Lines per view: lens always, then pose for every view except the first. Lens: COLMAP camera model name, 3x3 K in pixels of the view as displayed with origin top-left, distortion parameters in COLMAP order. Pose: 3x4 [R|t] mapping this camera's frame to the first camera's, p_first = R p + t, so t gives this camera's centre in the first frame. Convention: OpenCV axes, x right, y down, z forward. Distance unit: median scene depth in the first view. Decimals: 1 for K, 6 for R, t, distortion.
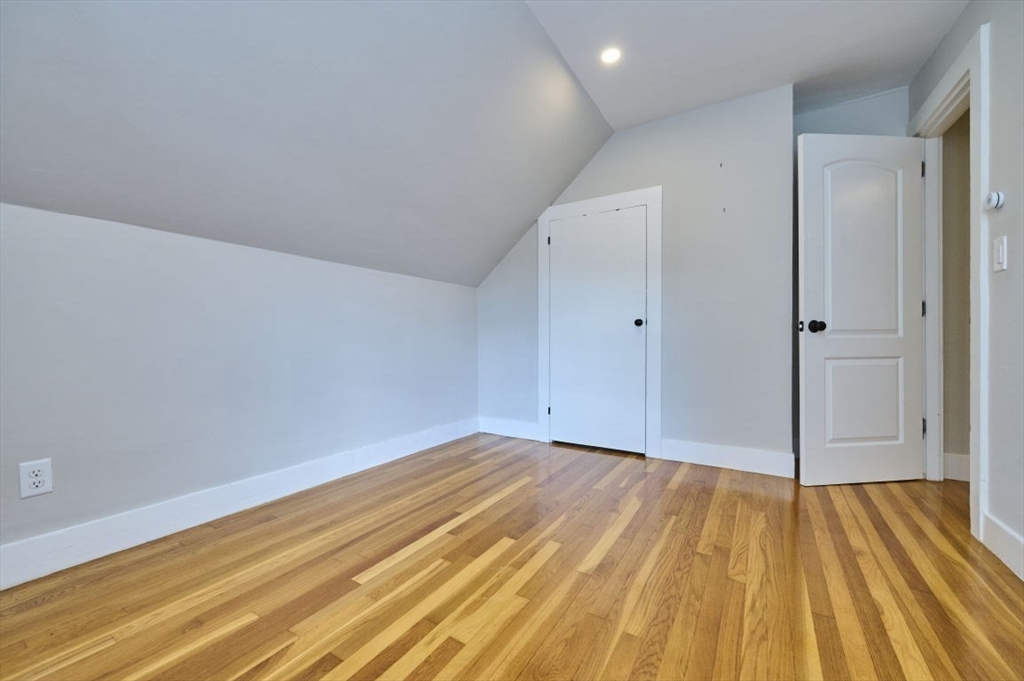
lens RADIAL K [[406.5, 0, 508.5], [0, 406.5, 338.8], [0, 0, 1]] dist [-0.002216, 0.000001]
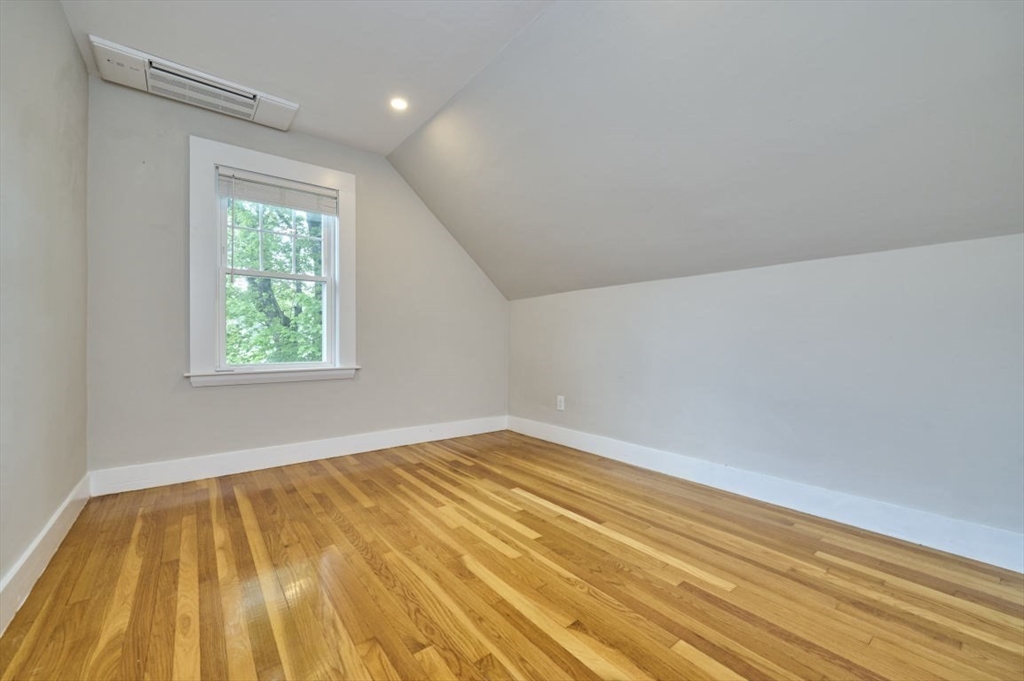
lens RADIAL K [[406.5, 0, 508.5], [0, 406.5, 338.8], [0, 0, 1]] dist [-0.002216, 0.000001]
pose [[-0.344990, -0.007357, -0.938577, 1.073715], [-0.003938, 0.999972, -0.006391, -0.022377], [0.938598, 0.001492, -0.345009, 1.344508]]
